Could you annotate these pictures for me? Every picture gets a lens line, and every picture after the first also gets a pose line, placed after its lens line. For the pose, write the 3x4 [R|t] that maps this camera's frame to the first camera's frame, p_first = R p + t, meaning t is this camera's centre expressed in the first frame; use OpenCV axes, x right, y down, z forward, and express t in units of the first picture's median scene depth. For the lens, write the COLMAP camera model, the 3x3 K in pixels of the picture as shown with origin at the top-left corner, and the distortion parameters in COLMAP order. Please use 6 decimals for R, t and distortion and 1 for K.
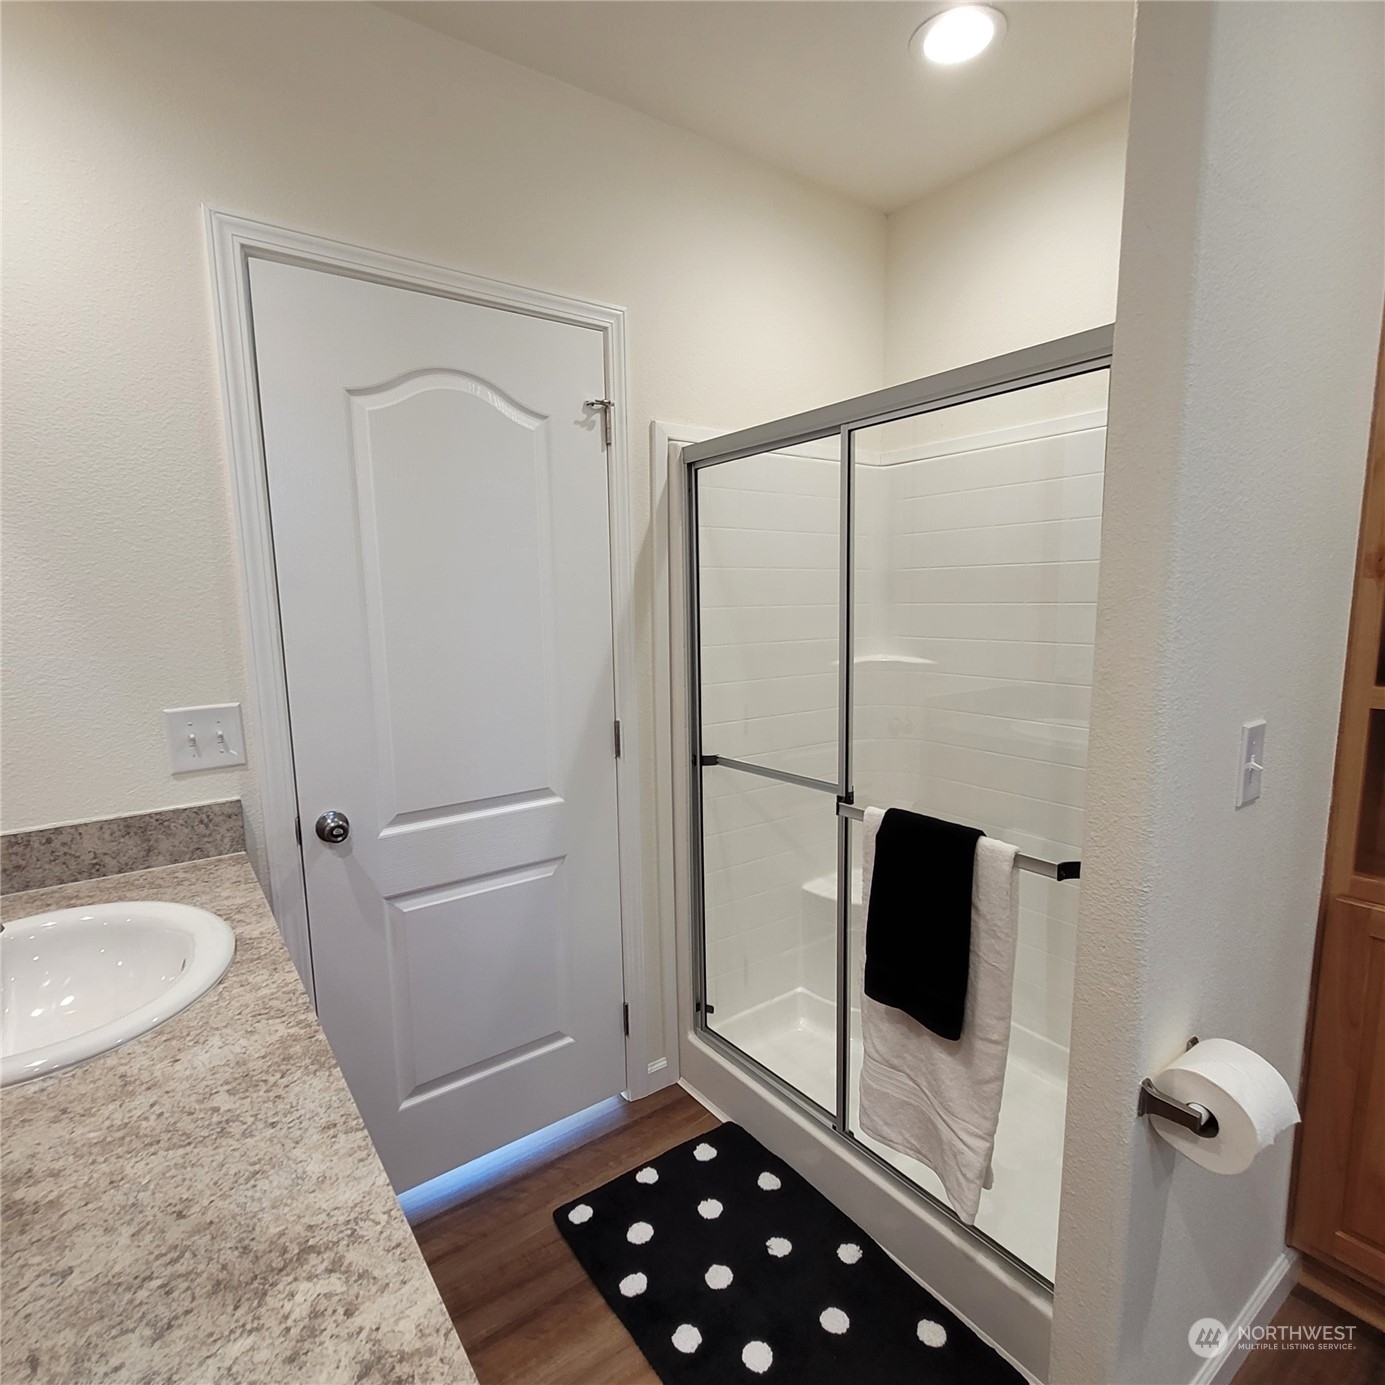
lens RADIAL K [[764.0, 0, 685.1], [0, 764.0, 703.8], [0, 0, 1]] dist [-0.015911, 0.000030]
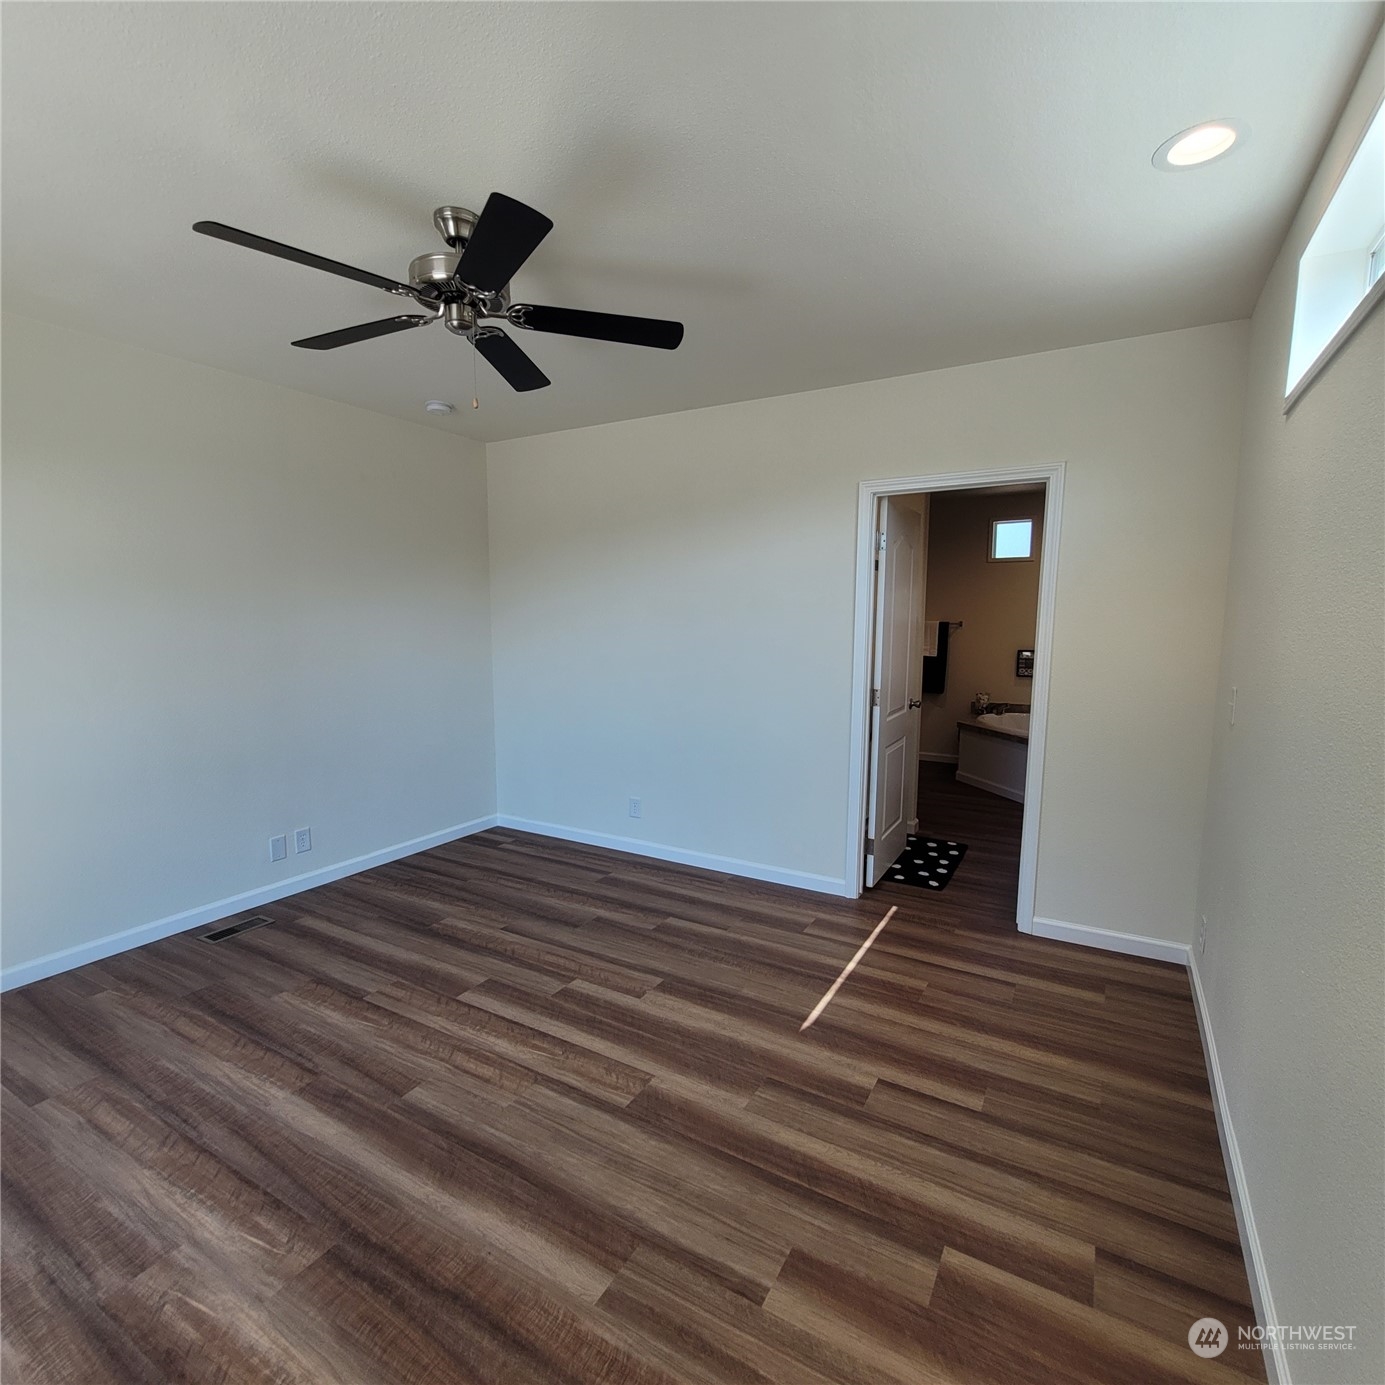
lens RADIAL K [[721.0, 0, 692.3], [0, 721.0, 700.7], [0, 0, 1]] dist [0.000142, -0.000990]
pose [[-0.407247, -0.094734, 0.908392, -4.788603], [0.132220, 0.978013, 0.161270, -0.936616], [-0.903697, 0.185784, -0.385767, 6.391598]]
